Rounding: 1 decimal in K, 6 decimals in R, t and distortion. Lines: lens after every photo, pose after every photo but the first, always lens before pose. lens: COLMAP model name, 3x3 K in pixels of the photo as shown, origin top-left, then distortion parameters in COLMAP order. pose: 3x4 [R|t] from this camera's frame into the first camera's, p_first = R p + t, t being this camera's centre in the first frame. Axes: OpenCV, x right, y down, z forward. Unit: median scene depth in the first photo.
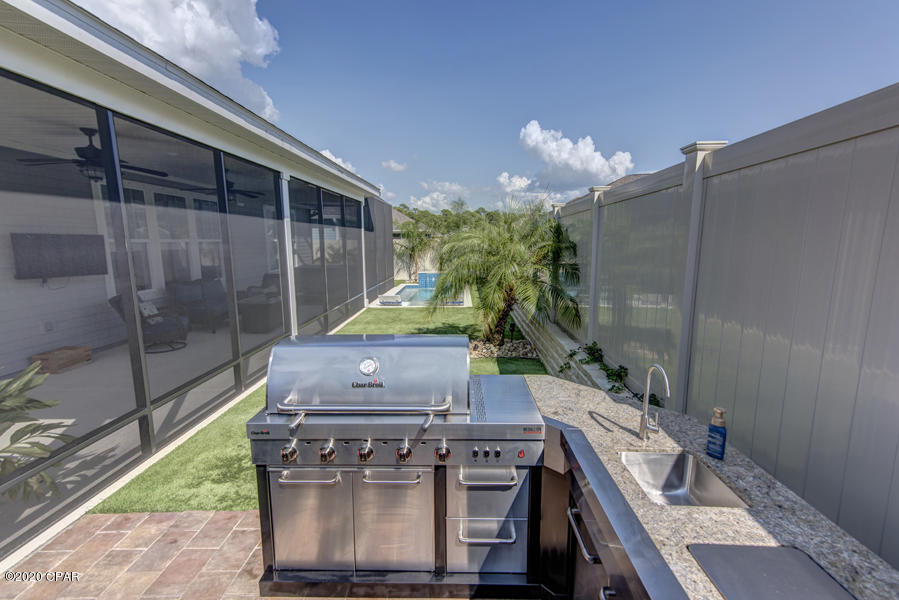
lens RADIAL K [[402.4, 0, 451.6], [0, 402.4, 301.2], [0, 0, 1]] dist [0.027891, -0.000222]
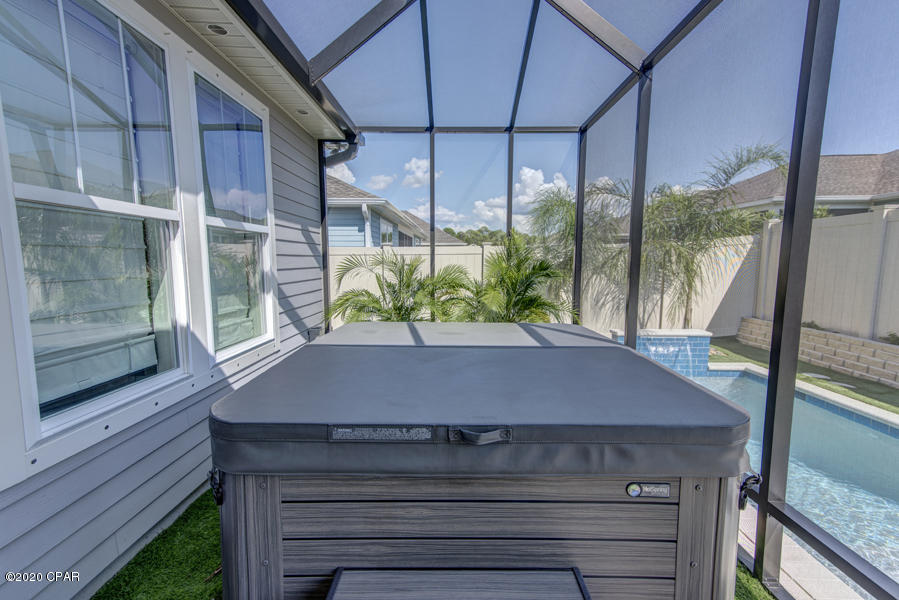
lens RADIAL K [[402.4, 0, 451.6], [0, 402.4, 301.2], [0, 0, 1]] dist [0.027891, -0.000222]
pose [[0.999872, 0.007221, 0.014286, -0.218141], [-0.006498, 0.998726, -0.050036, -0.076073], [-0.014629, 0.049937, 0.998645, 0.595481]]
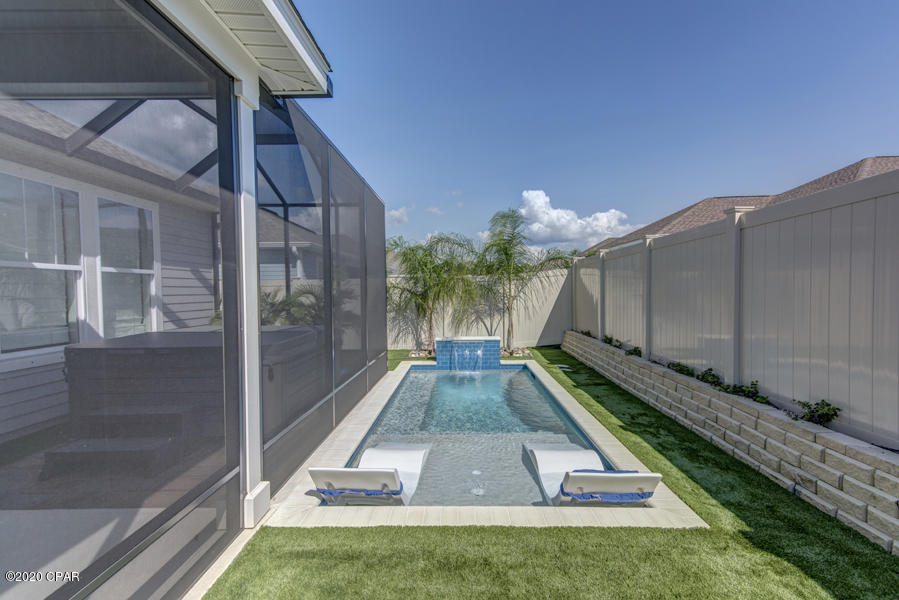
lens RADIAL K [[402.4, 0, 451.6], [0, 402.4, 301.2], [0, 0, 1]] dist [0.027891, -0.000222]
pose [[0.999974, -0.001811, -0.007034, -0.053534], [0.000912, 0.992059, -0.125772, -0.052004], [0.007206, 0.125763, 0.992034, 0.455369]]
